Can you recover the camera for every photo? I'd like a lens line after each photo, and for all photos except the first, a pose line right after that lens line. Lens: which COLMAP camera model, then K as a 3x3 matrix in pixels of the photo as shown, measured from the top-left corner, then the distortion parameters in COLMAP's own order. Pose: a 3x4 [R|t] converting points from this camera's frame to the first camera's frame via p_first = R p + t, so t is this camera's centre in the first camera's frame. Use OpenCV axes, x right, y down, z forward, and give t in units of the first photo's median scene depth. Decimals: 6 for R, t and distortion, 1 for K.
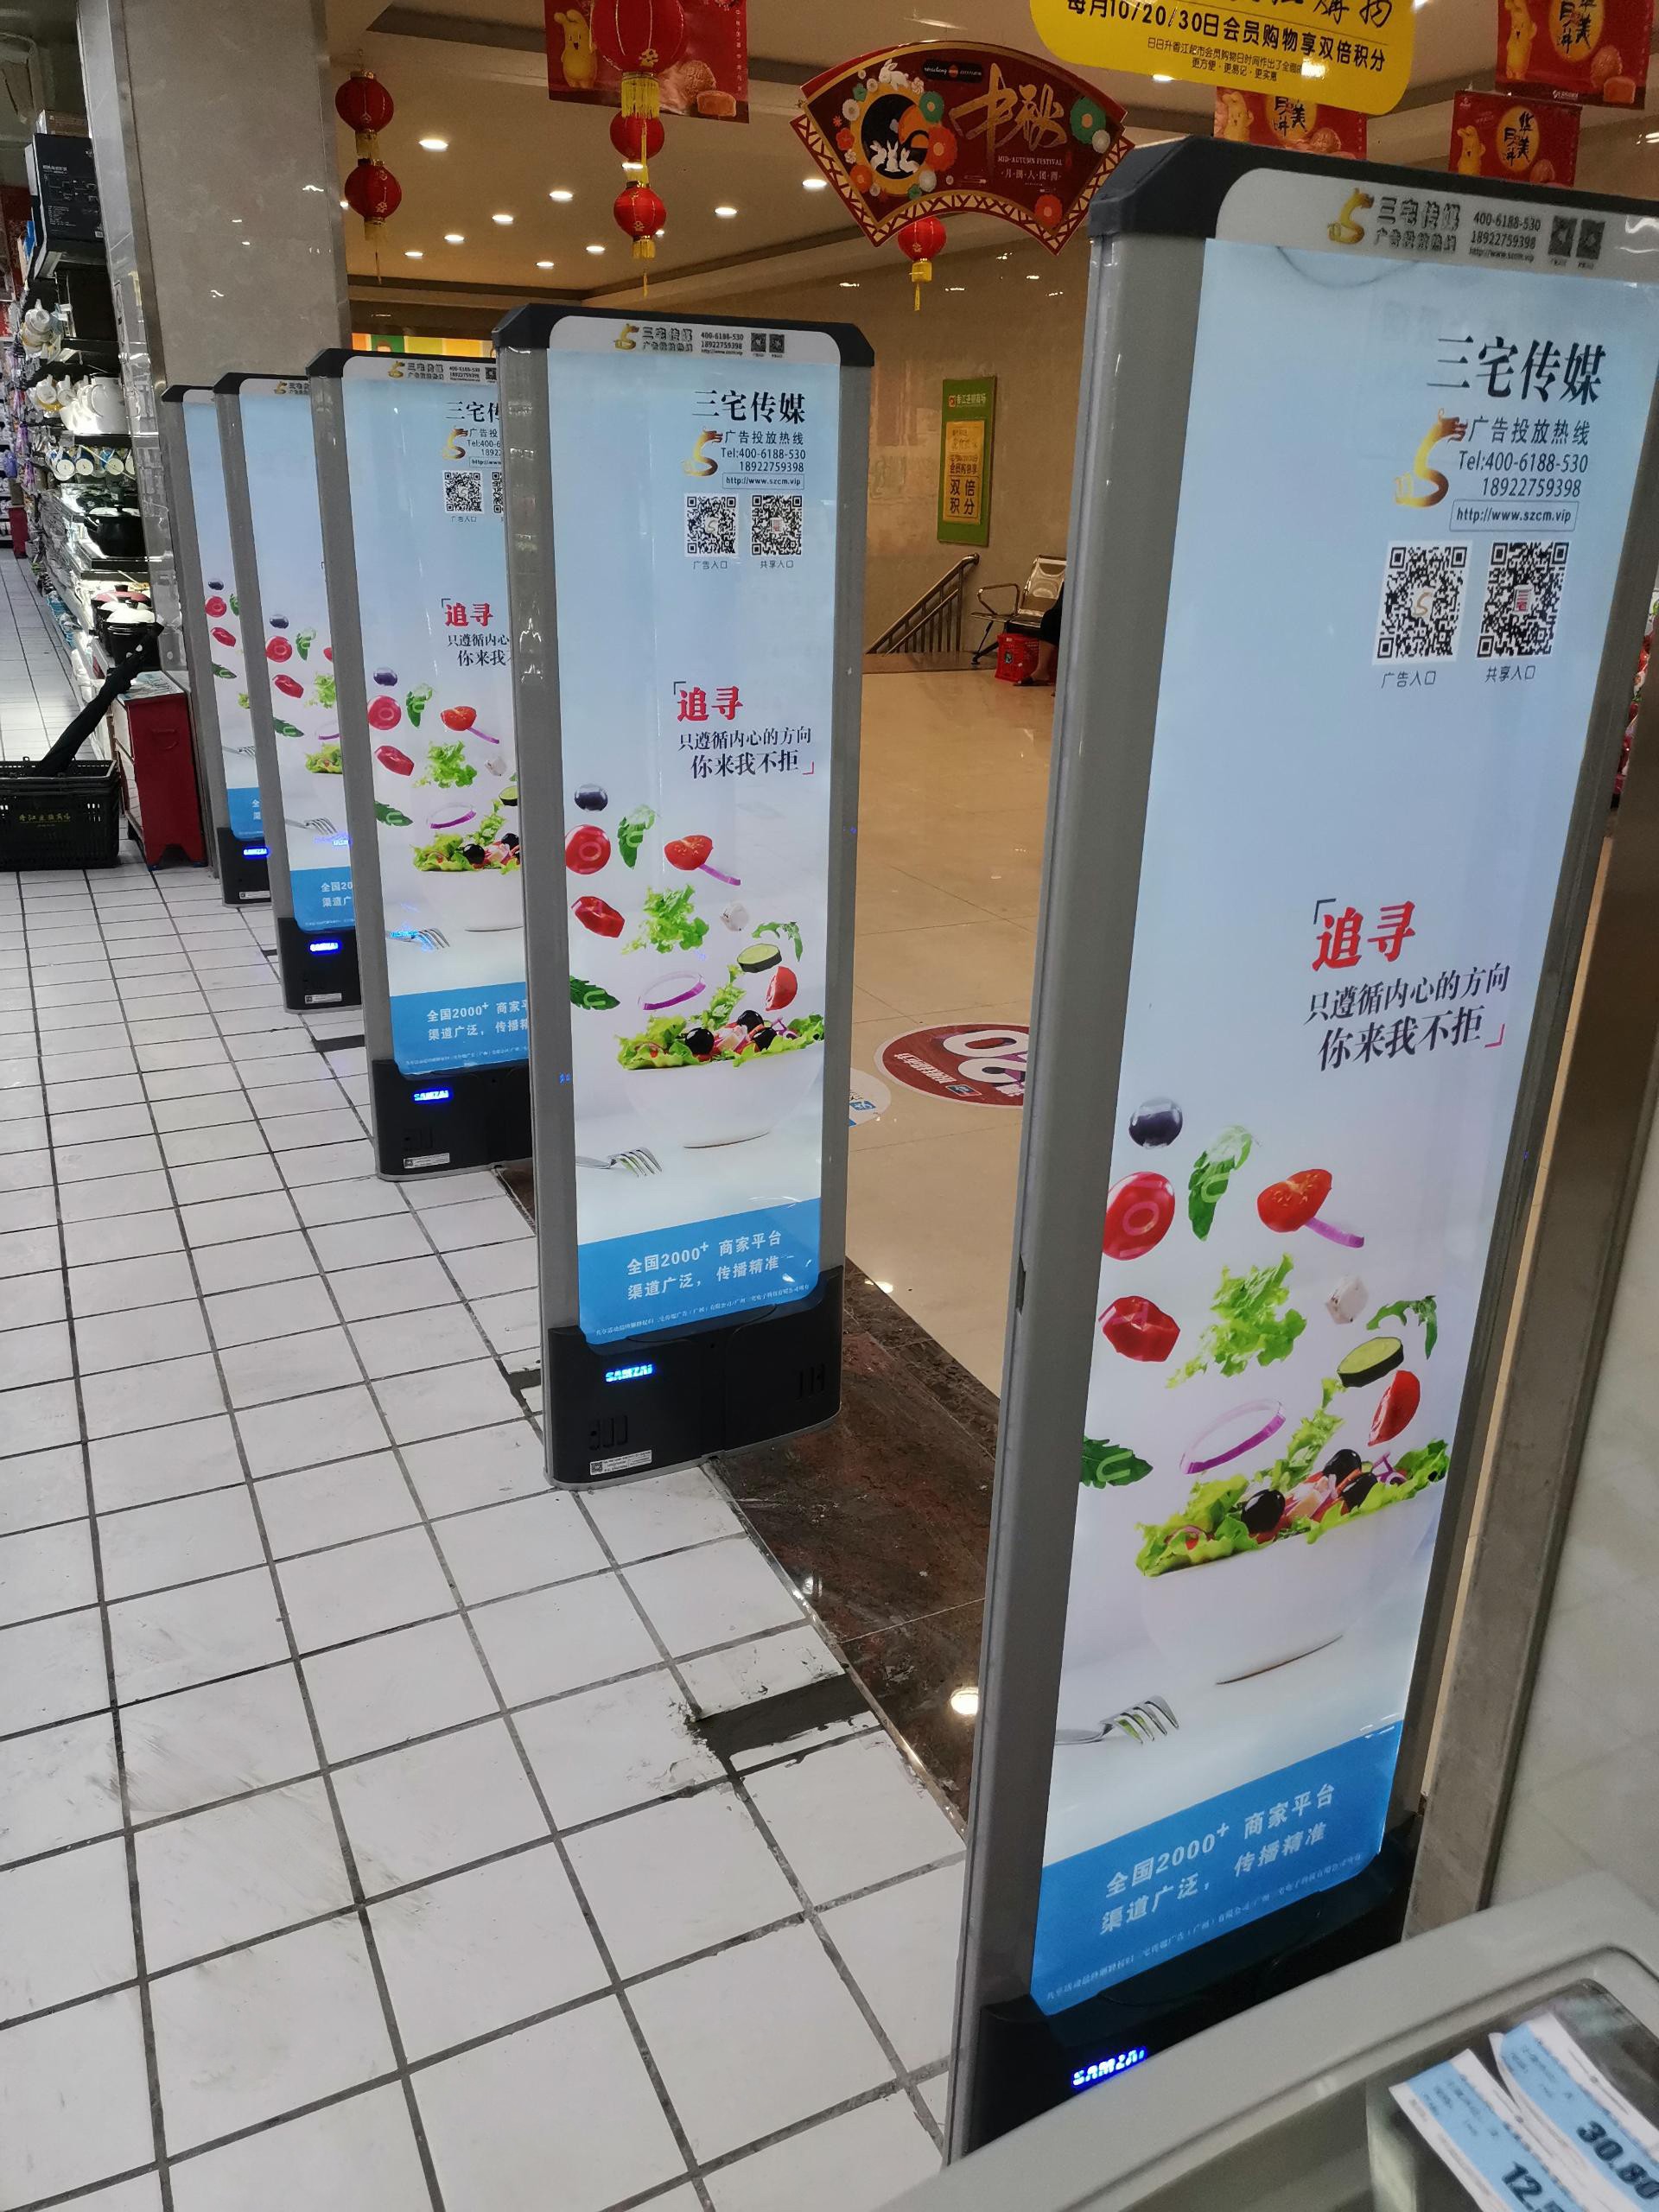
lens RADIAL K [[1642.4, 0, 829.5], [0, 1642.4, 1106.0], [0, 0, 1]] dist [0.056677, -0.034704]
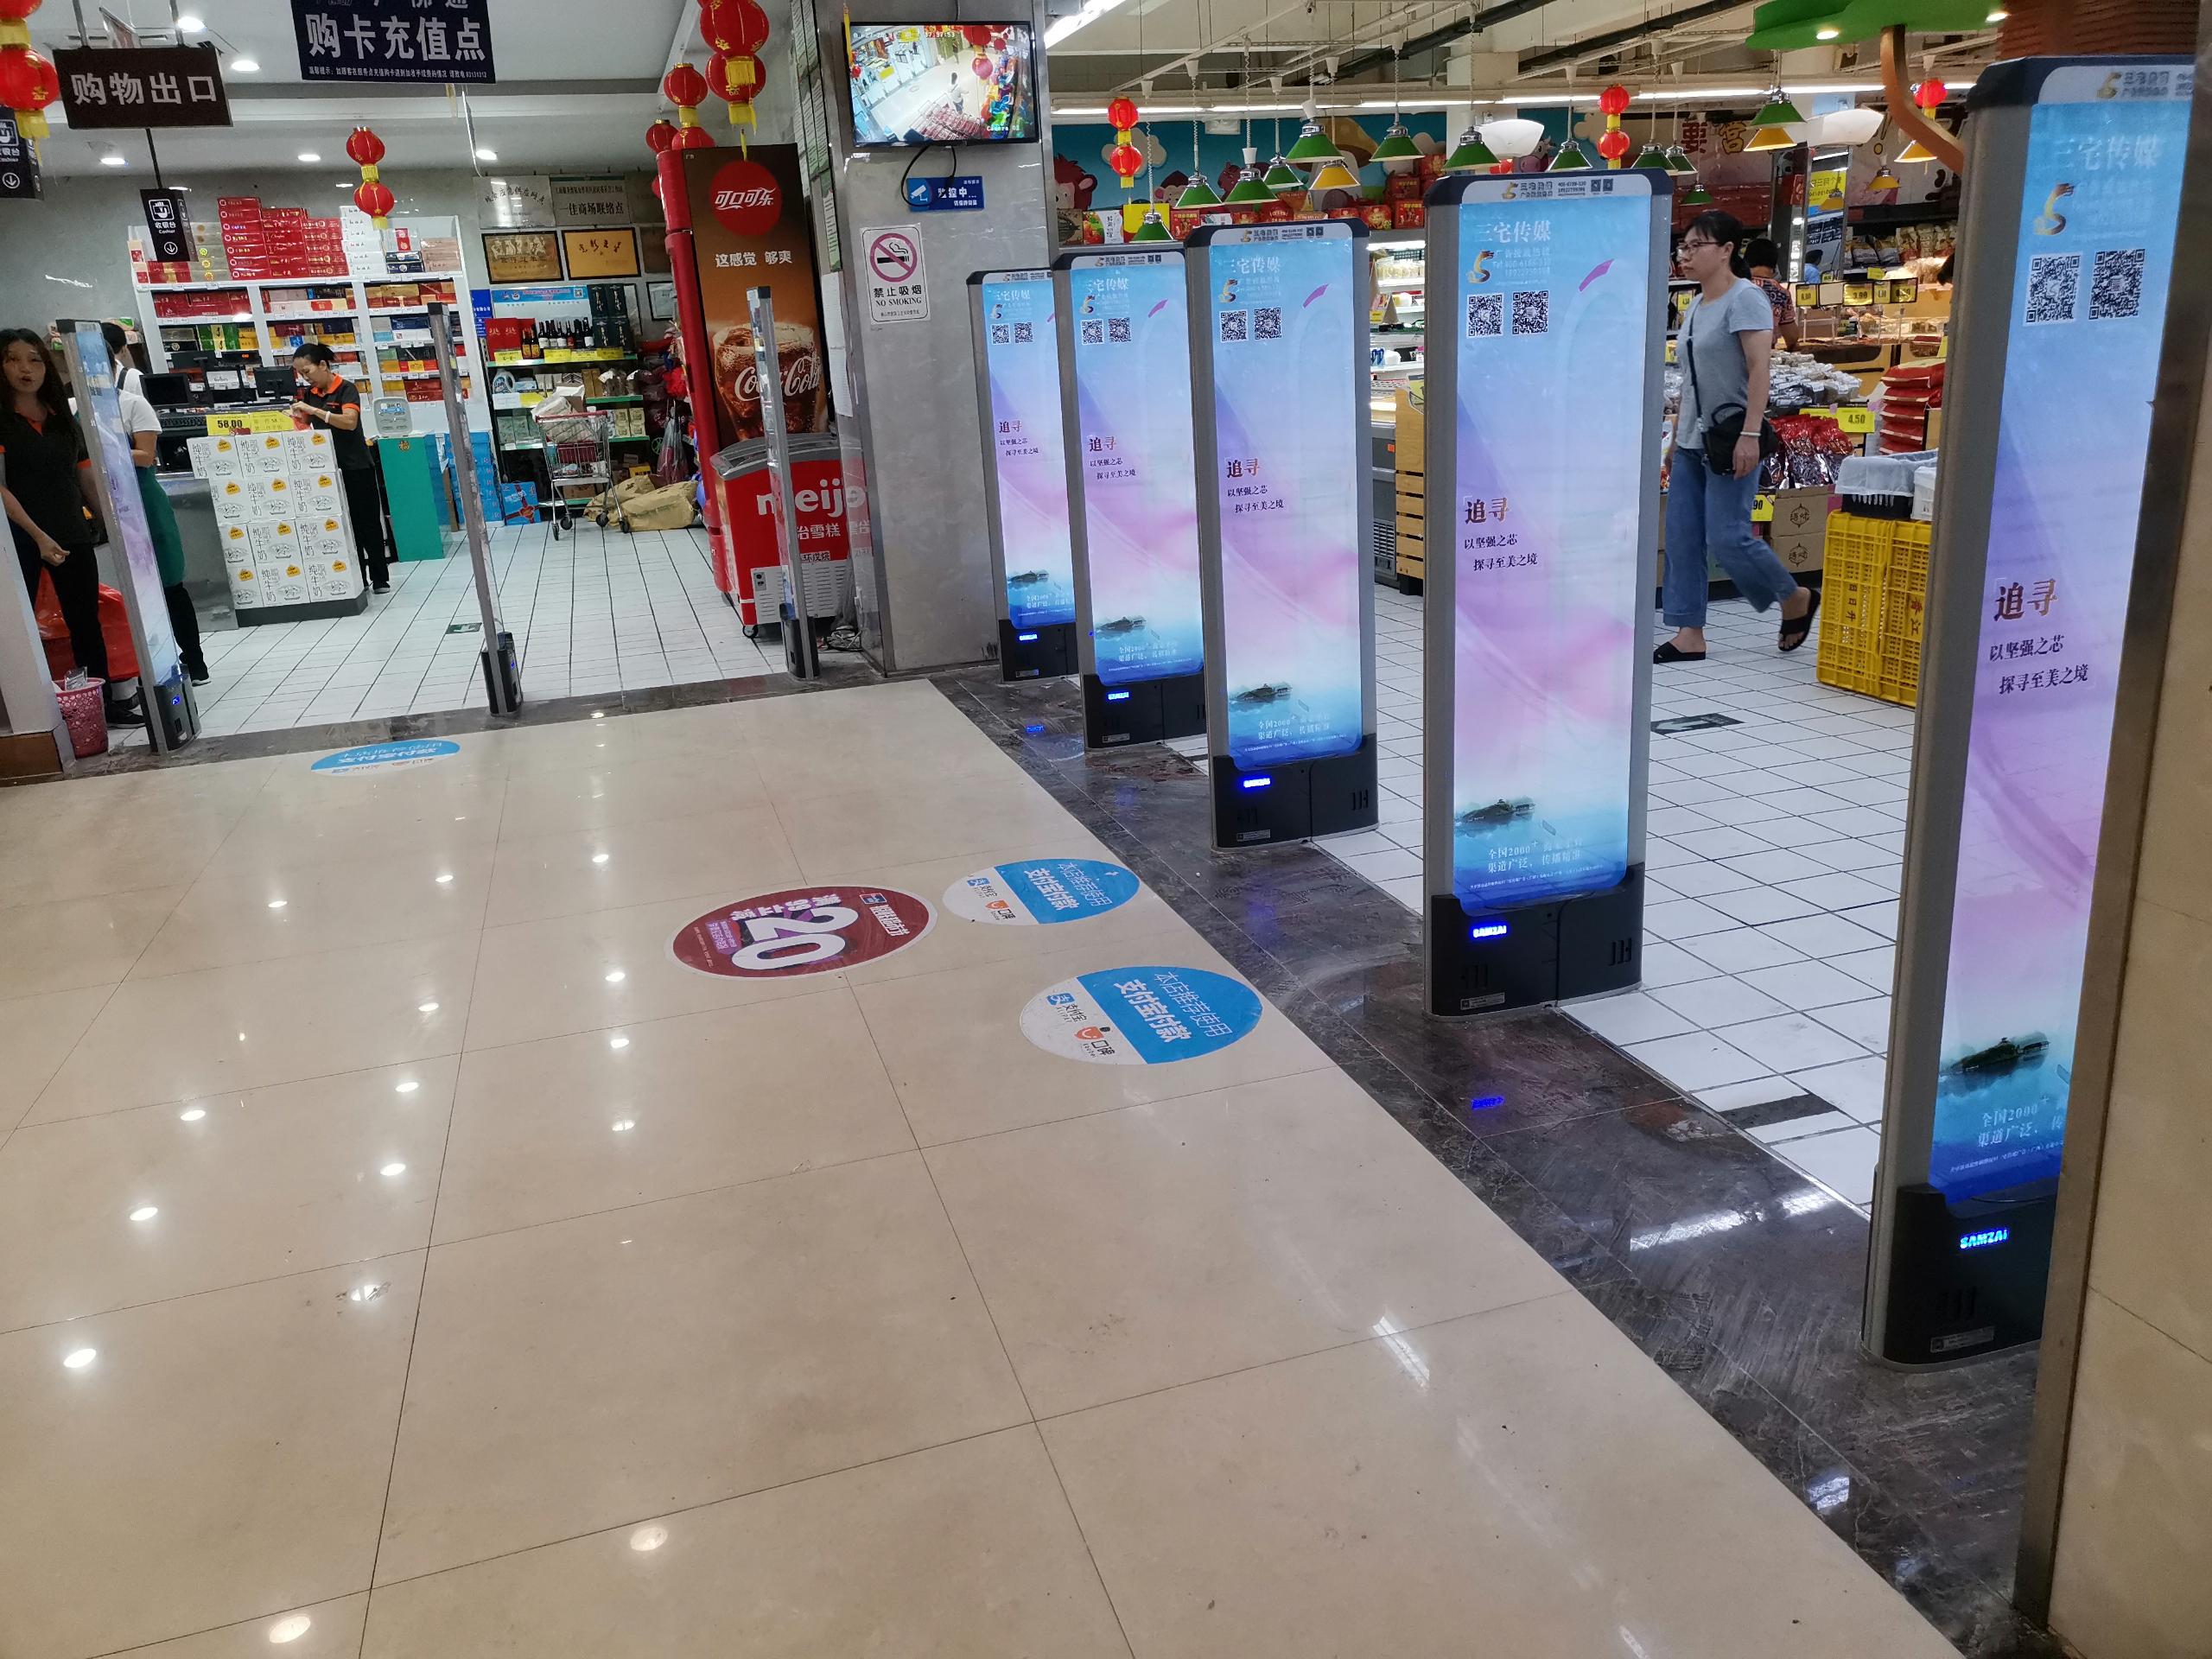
lens RADIAL K [[1642.4, 0, 1106.0], [0, 1642.4, 829.5], [0, 0, 1]] dist [0.042081, -0.015482]
pose [[-0.989423, -0.006547, 0.144914, -0.209825], [0.086153, 0.777194, 0.623335, -0.660963], [-0.116708, 0.629227, -0.768409, 1.700618]]
